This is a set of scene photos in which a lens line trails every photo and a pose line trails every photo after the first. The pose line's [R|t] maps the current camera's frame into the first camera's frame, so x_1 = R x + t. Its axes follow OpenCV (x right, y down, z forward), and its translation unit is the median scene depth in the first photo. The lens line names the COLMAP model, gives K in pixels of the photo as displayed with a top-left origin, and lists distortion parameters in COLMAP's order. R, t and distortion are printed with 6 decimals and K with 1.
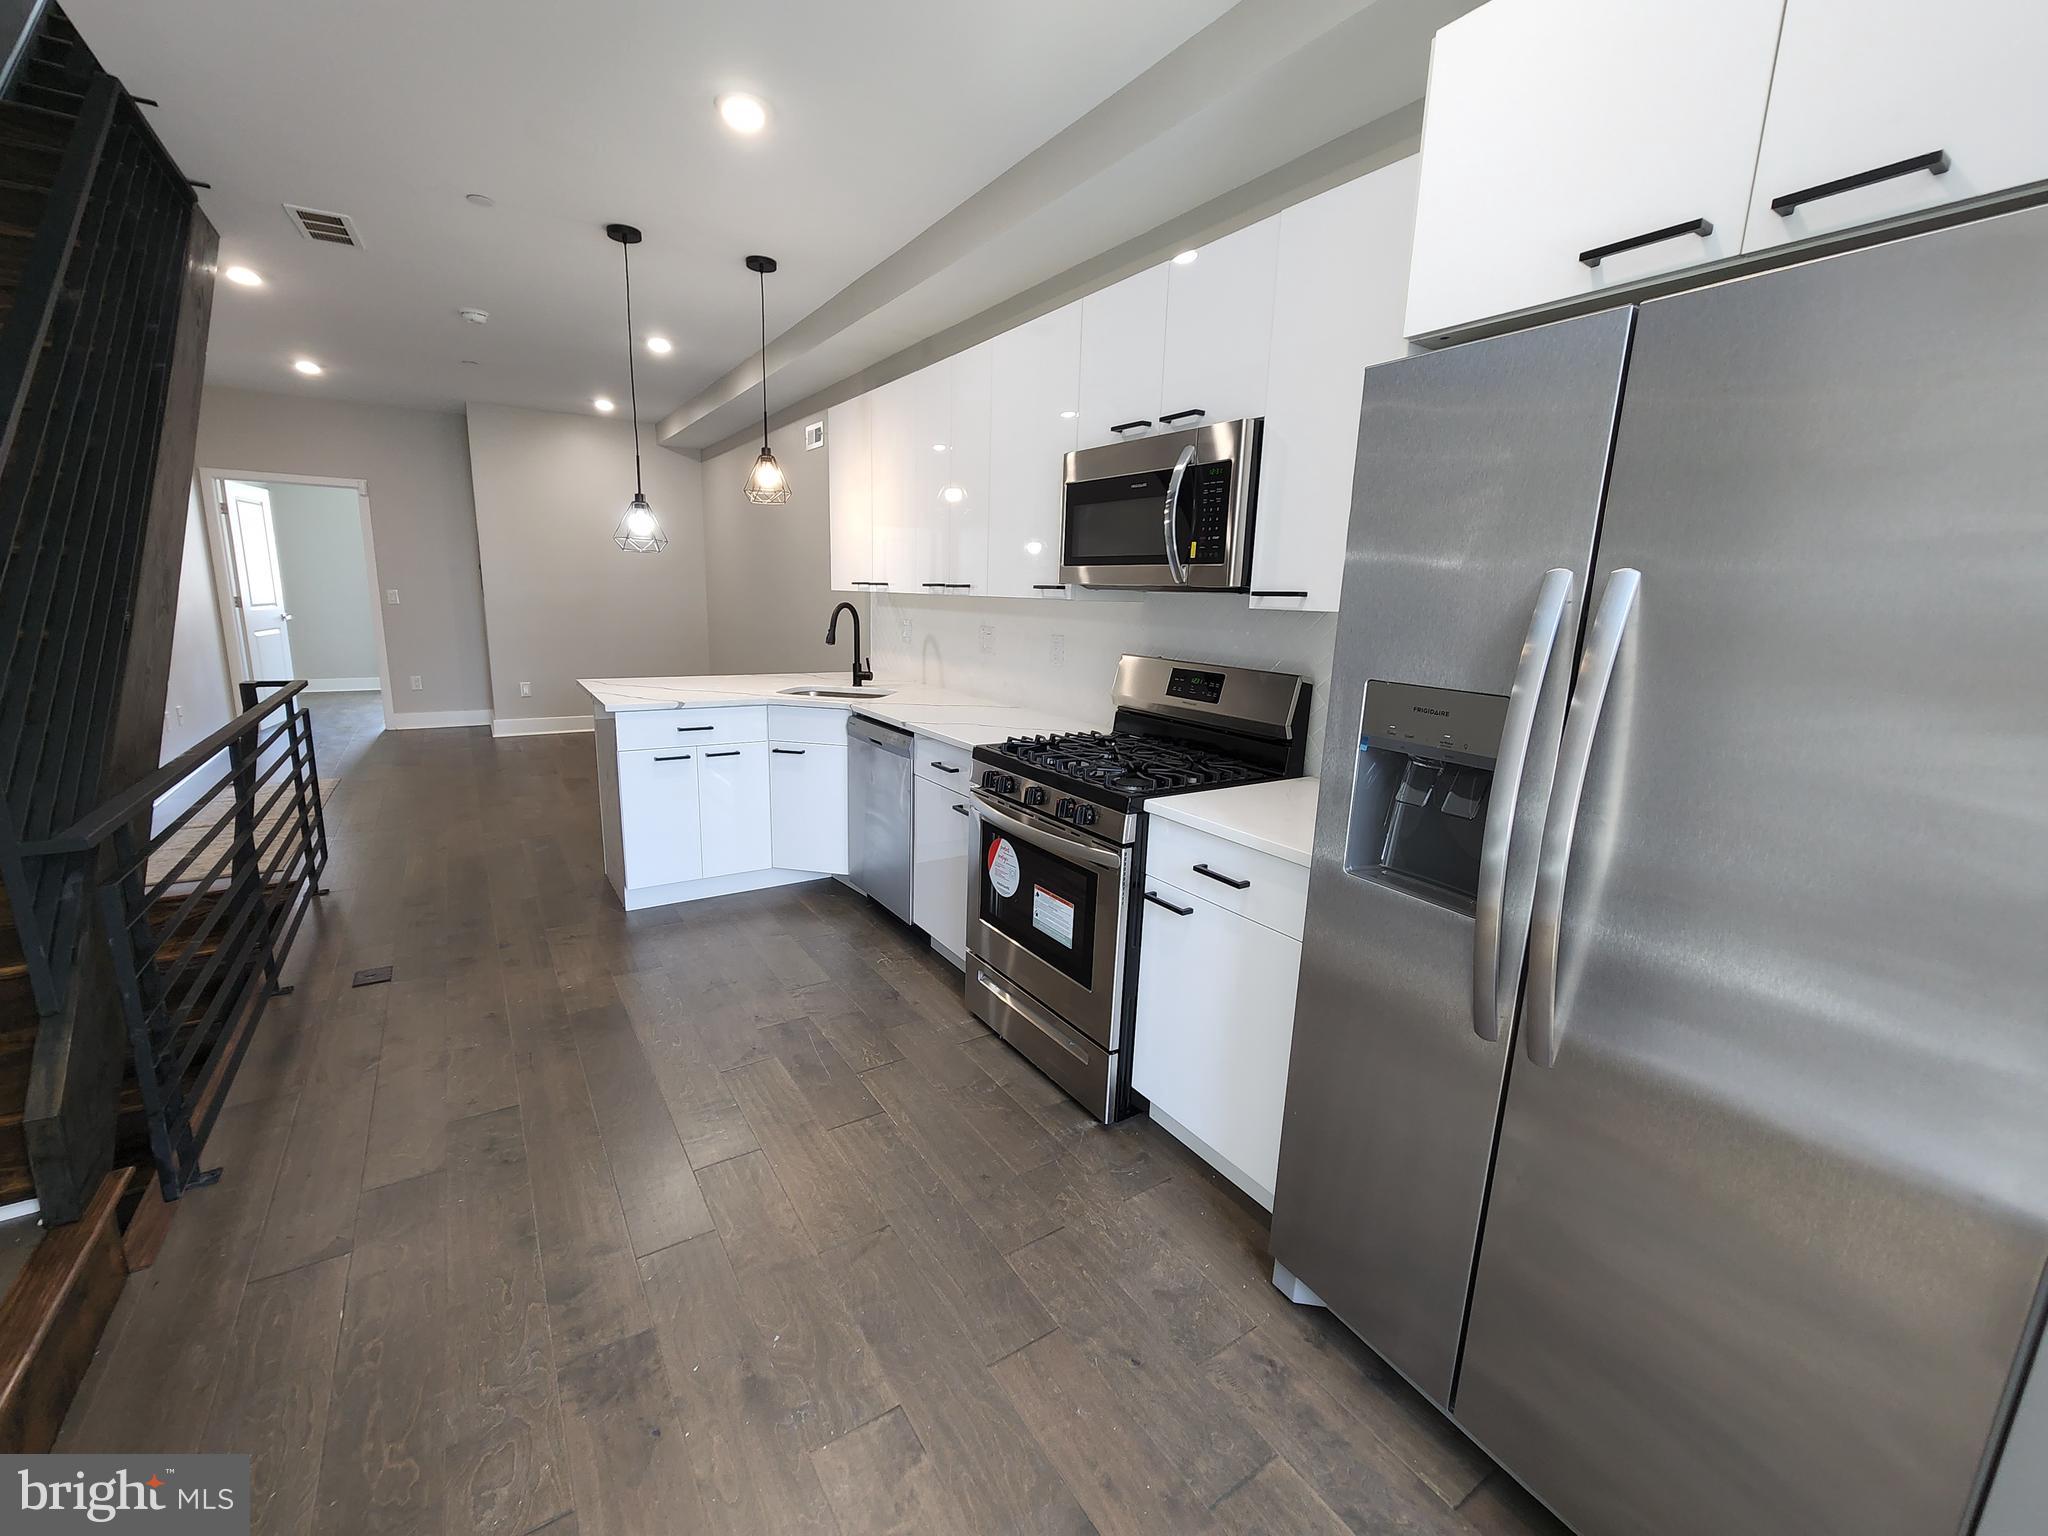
lens RADIAL K [[847.5, 0, 1015.0], [0, 847.5, 766.7], [0, 0, 1]] dist [-0.002978, -0.000372]
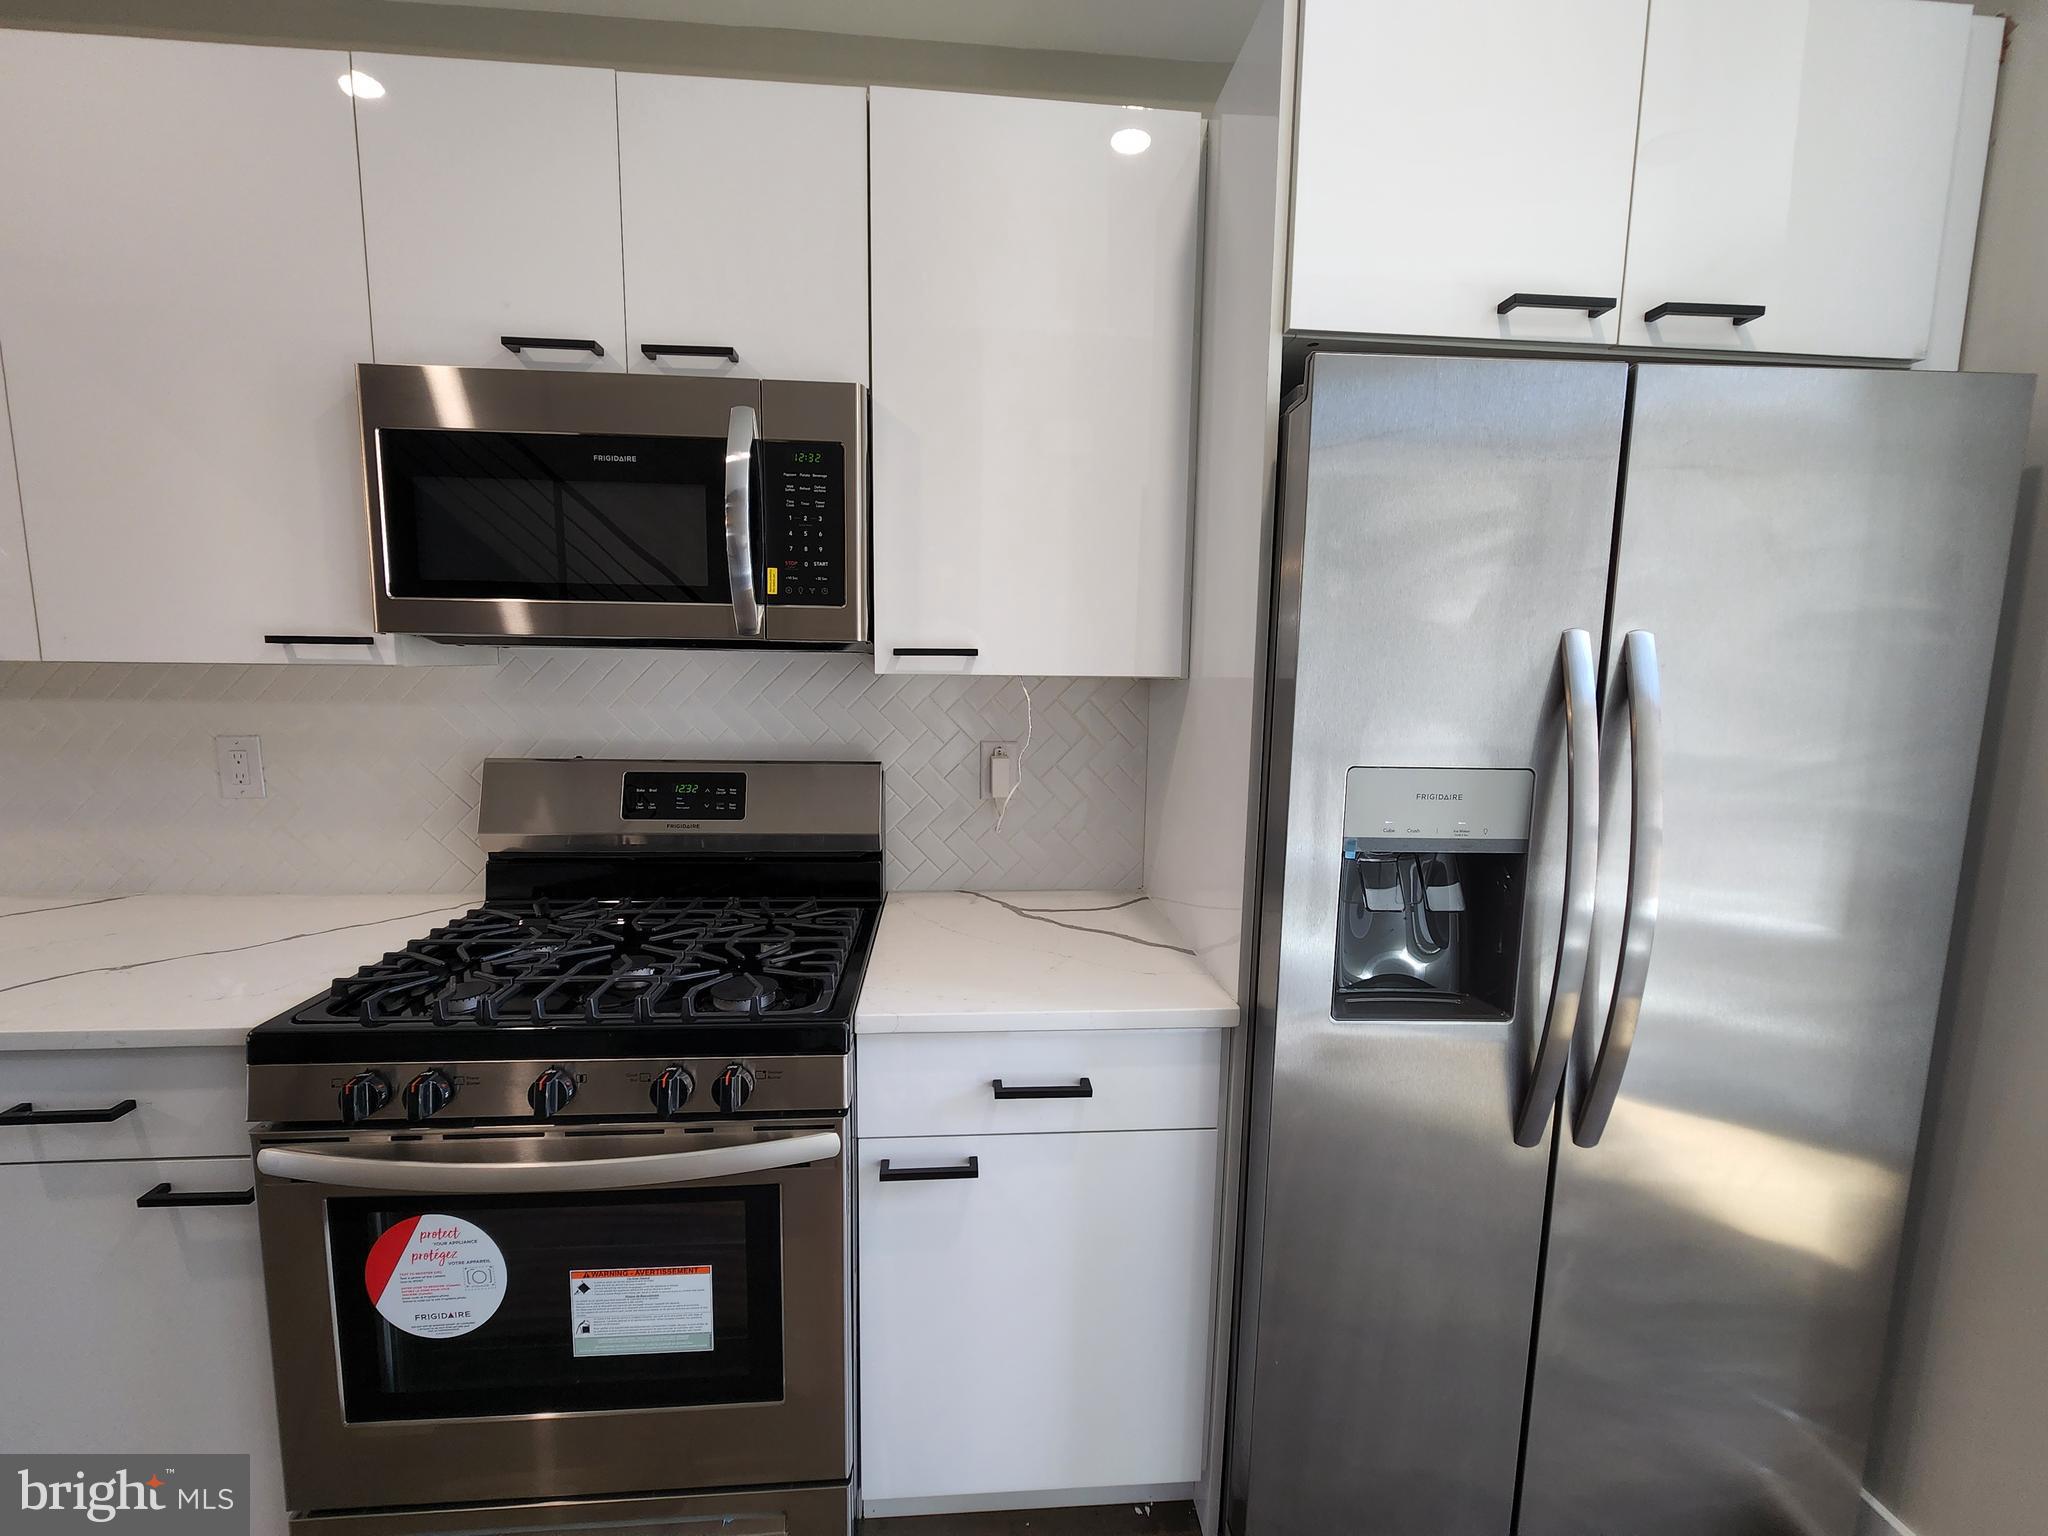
lens RADIAL K [[847.5, 0, 1015.0], [0, 847.5, 766.7], [0, 0, 1]] dist [-0.002978, -0.000372]
pose [[0.473251, -0.131738, 0.871021, -0.233856], [0.177725, 0.982702, 0.052066, -0.117413], [-0.862813, 0.130162, 0.488478, 0.531615]]
